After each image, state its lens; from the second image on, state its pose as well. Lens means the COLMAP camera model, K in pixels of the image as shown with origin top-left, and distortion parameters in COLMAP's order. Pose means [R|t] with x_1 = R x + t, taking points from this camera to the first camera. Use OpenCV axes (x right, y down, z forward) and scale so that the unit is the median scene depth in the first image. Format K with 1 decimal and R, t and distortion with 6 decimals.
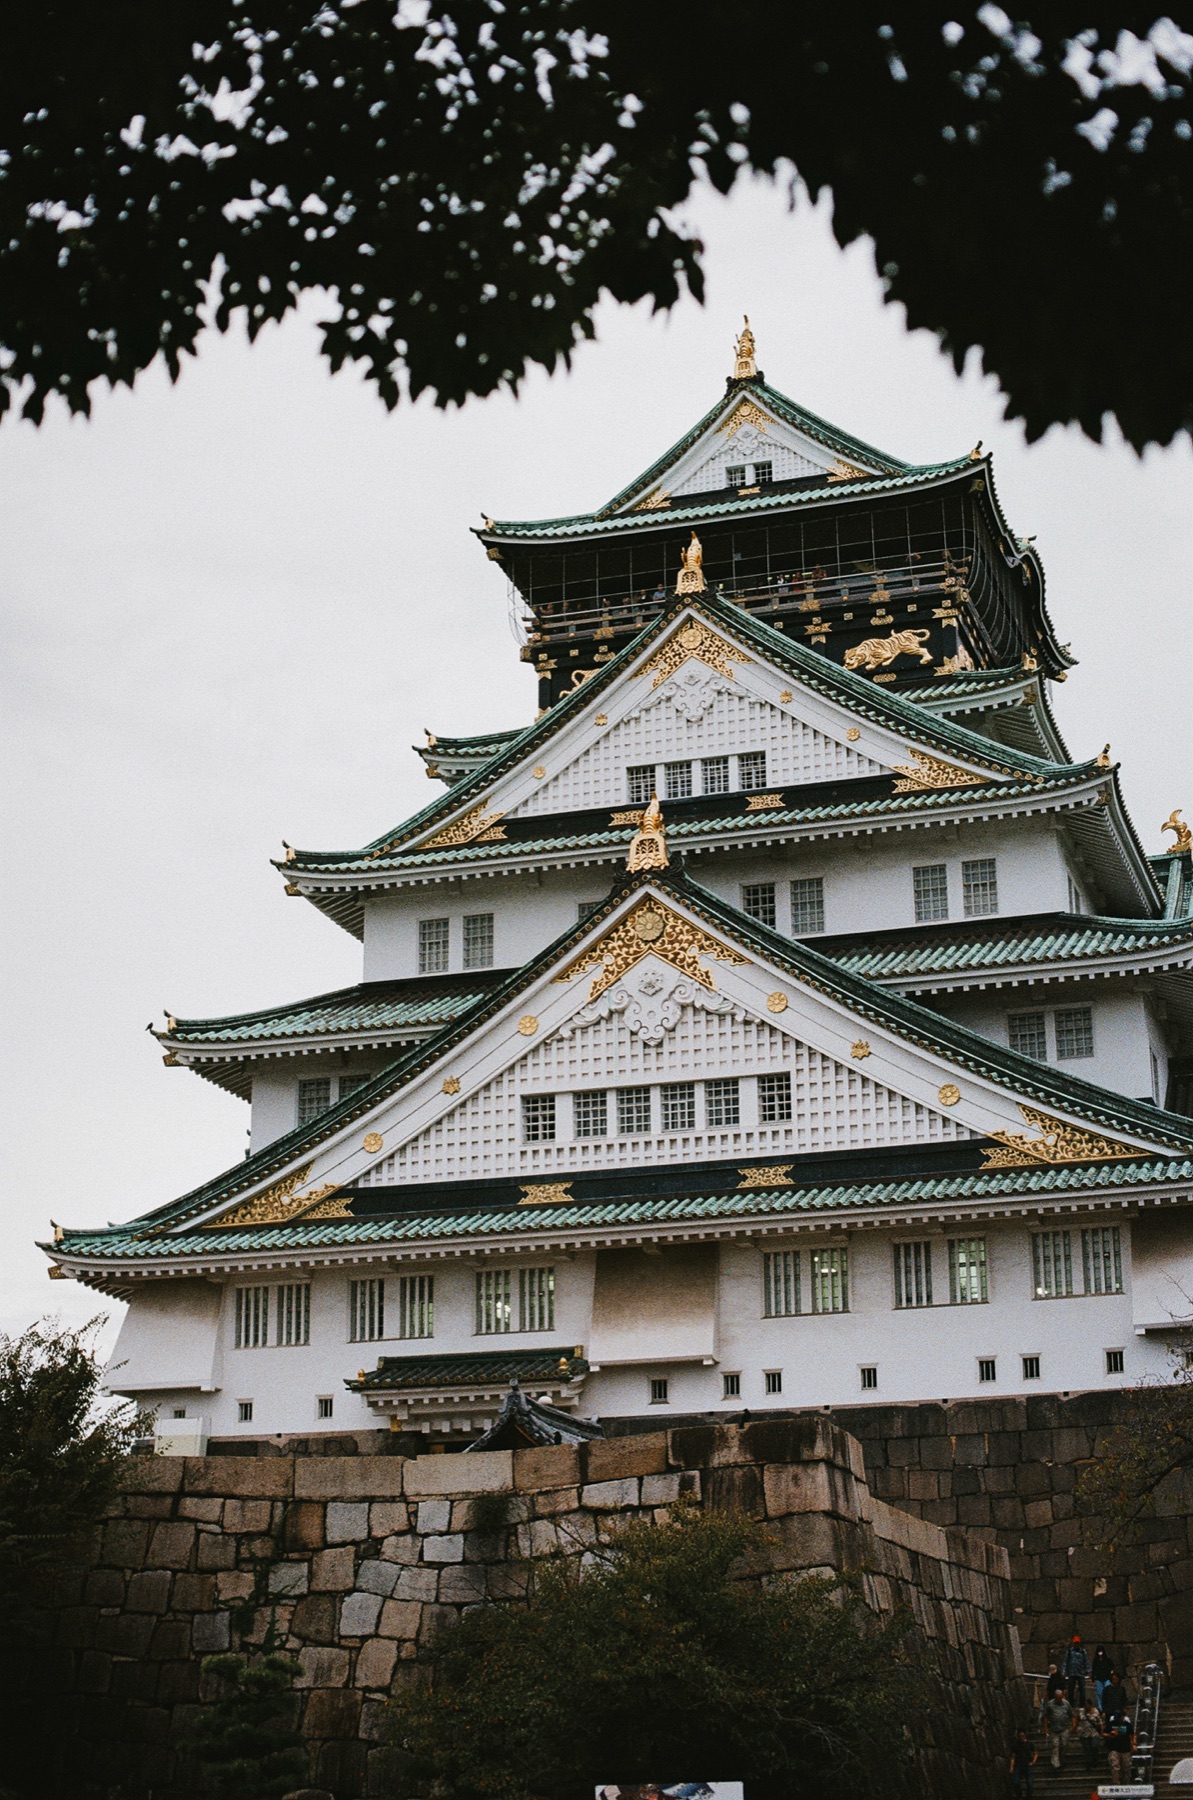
lens RADIAL K [[3127.8, 0, 596.5], [0, 3127.8, 900.0], [0, 0, 1]] dist [-0.173822, 0.026830]
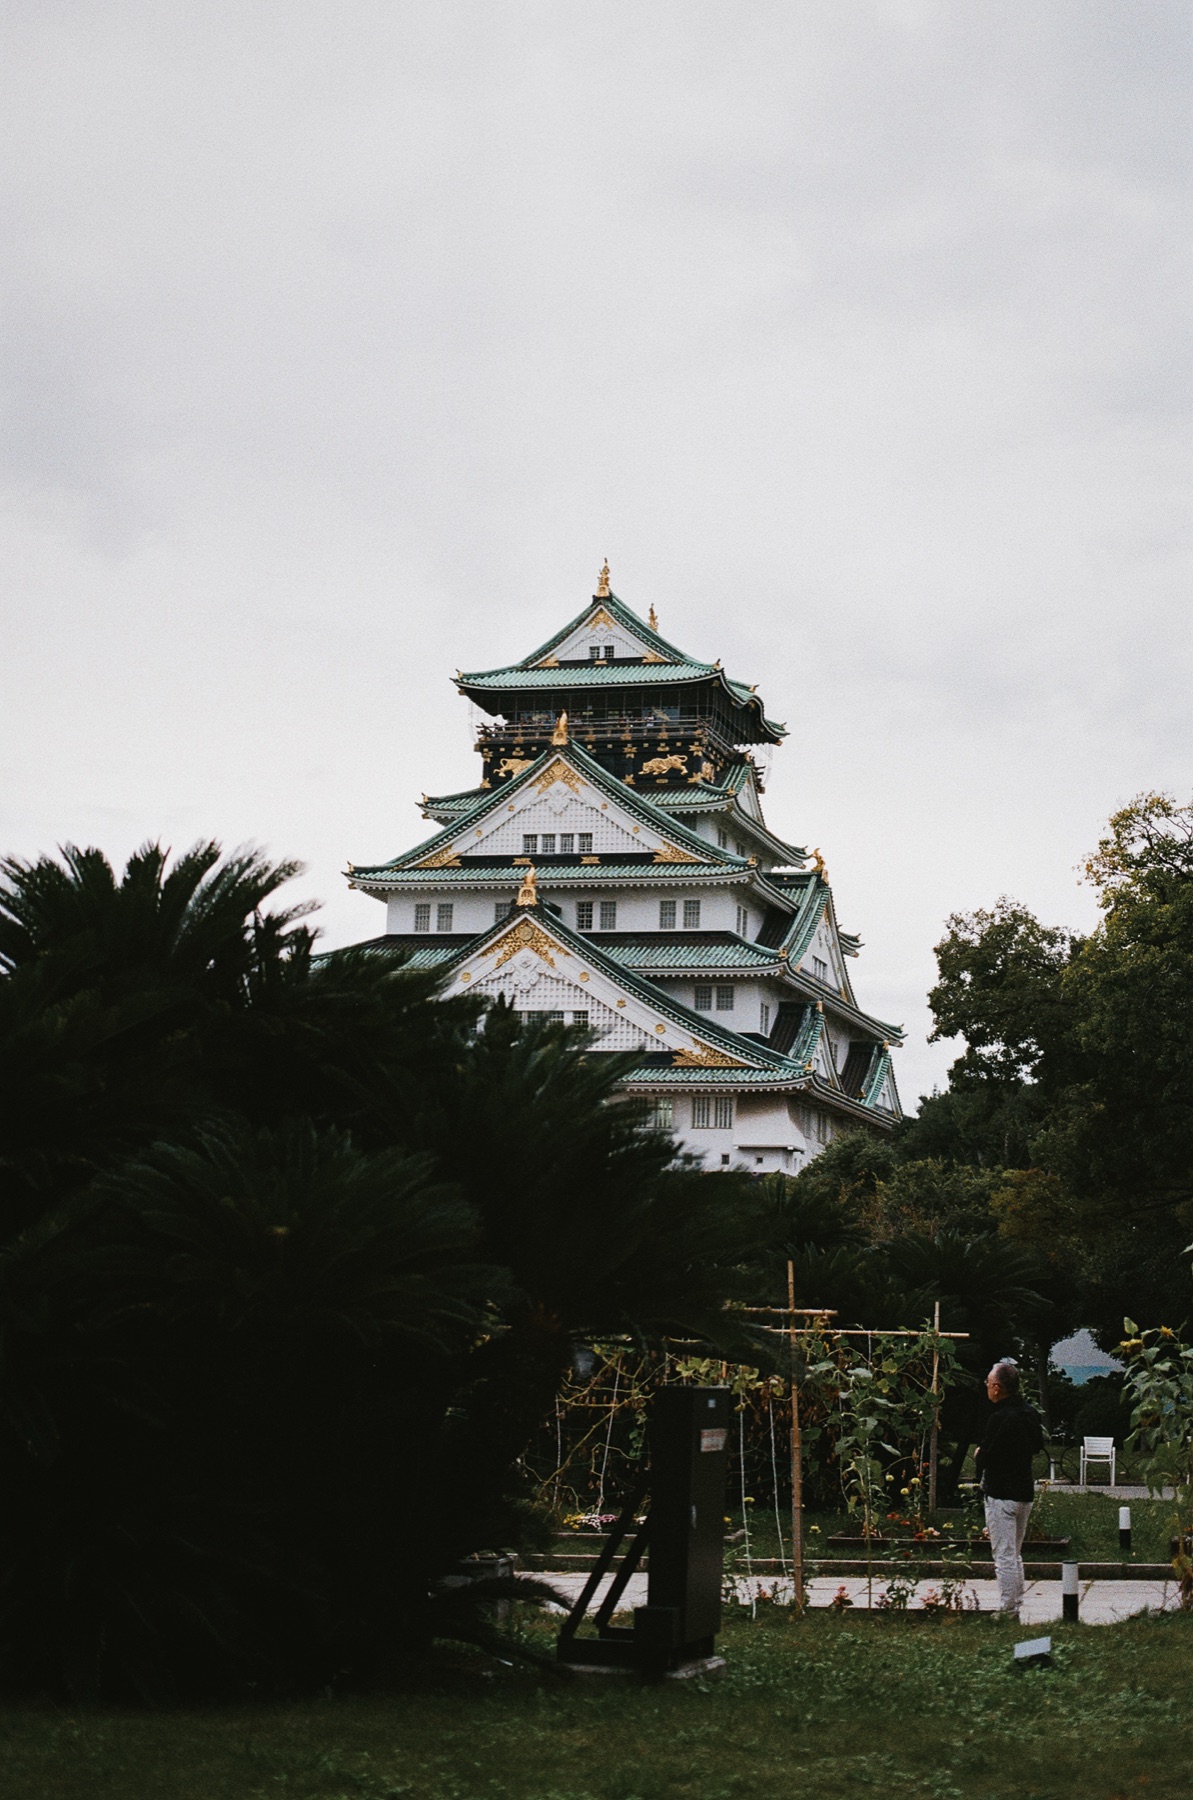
lens RADIAL K [[3573.7, 0, 596.5], [0, 3573.7, 900.0], [0, 0, 1]] dist [-0.227969, 0.006098]
pose [[0.999022, 0.044224, 0.000183, 0.057166], [-0.043678, 0.986031, 0.160731, -0.364846], [0.006927, -0.160582, 0.986998, -1.229051]]
